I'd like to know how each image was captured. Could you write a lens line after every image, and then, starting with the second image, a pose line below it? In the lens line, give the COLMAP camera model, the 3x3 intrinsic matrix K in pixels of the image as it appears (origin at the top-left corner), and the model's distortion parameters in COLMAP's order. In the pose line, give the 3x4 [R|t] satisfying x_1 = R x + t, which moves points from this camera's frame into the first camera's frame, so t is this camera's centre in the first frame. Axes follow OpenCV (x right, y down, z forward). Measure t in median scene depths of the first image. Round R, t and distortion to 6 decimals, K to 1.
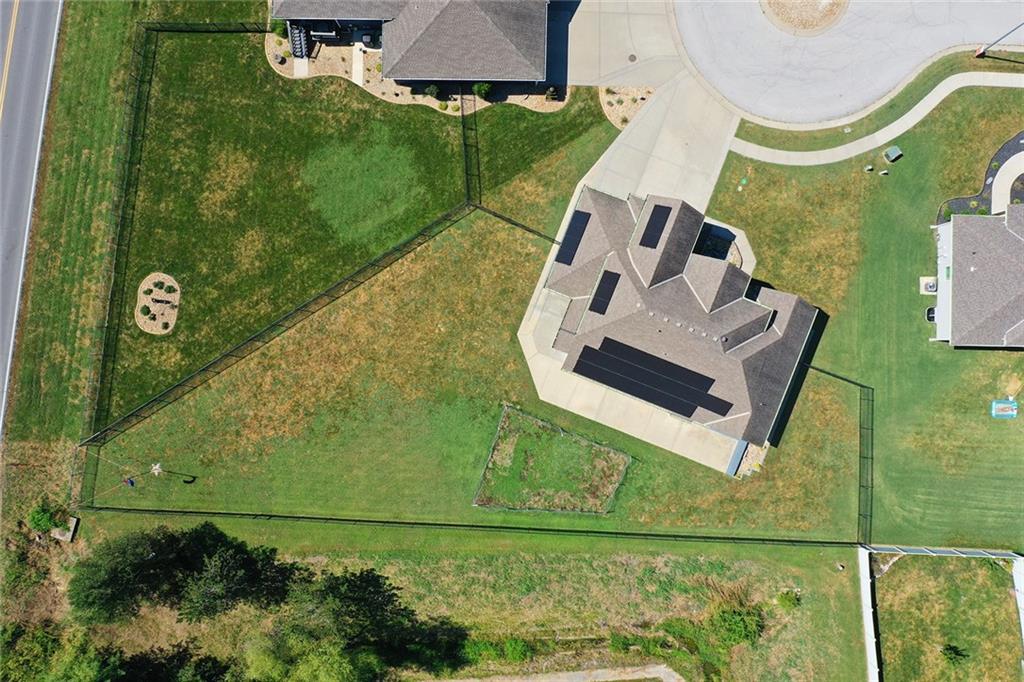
lens RADIAL K [[799.6, 0, 509.2], [0, 799.6, 341.9], [0, 0, 1]] dist [-0.016266, 0.000815]
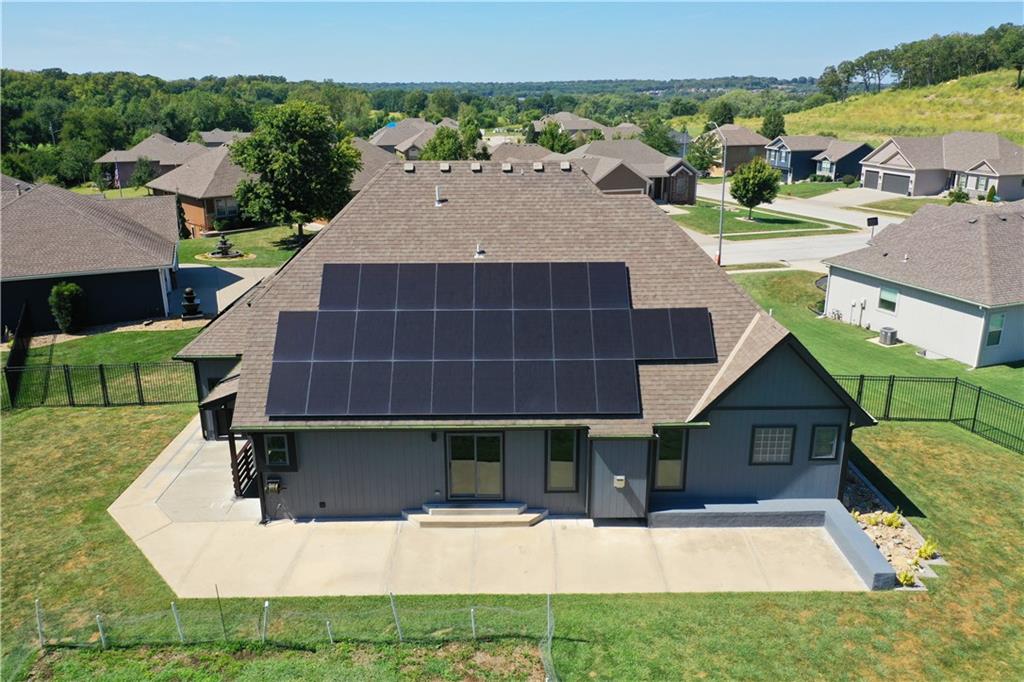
lens RADIAL K [[799.6, 0, 509.2], [0, 799.6, 341.9], [0, 0, 1]] dist [-0.016266, 0.000815]
pose [[0.925598, -0.093092, 0.366881, 0.051059], [0.377832, 0.285127, -0.880878, 0.337475], [-0.022606, 0.953958, 0.299086, 0.815822]]
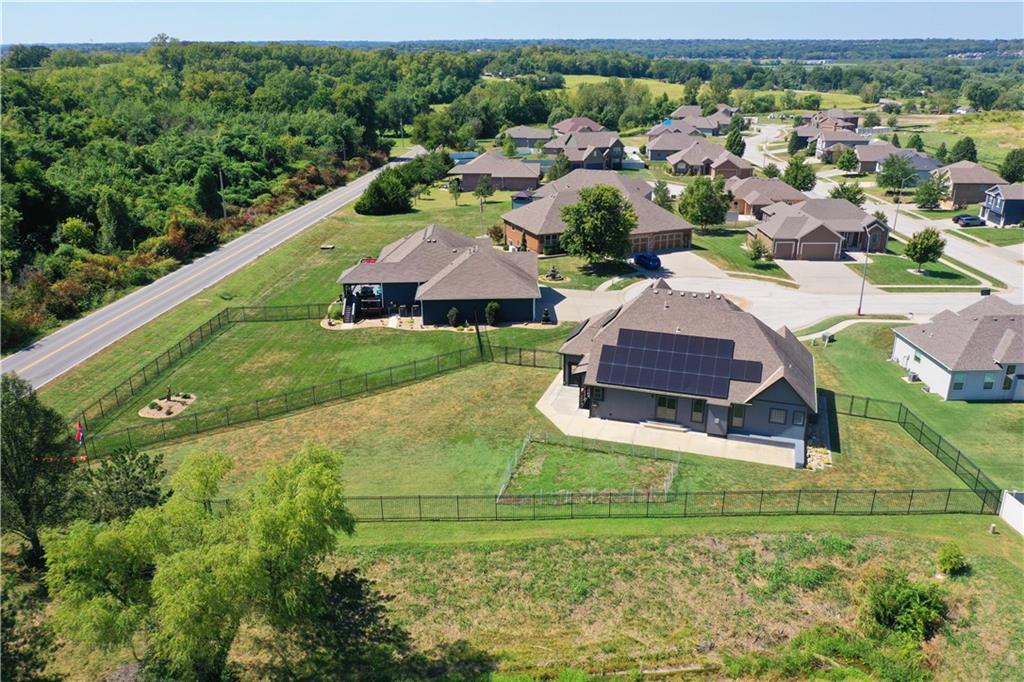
lens RADIAL K [[799.6, 0, 509.2], [0, 799.6, 341.9], [0, 0, 1]] dist [-0.016266, 0.000815]
pose [[0.998275, 0.002980, 0.058643, -0.079095], [0.053744, 0.355906, -0.932975, 0.872237], [-0.023652, 0.934517, 0.355132, 0.572133]]
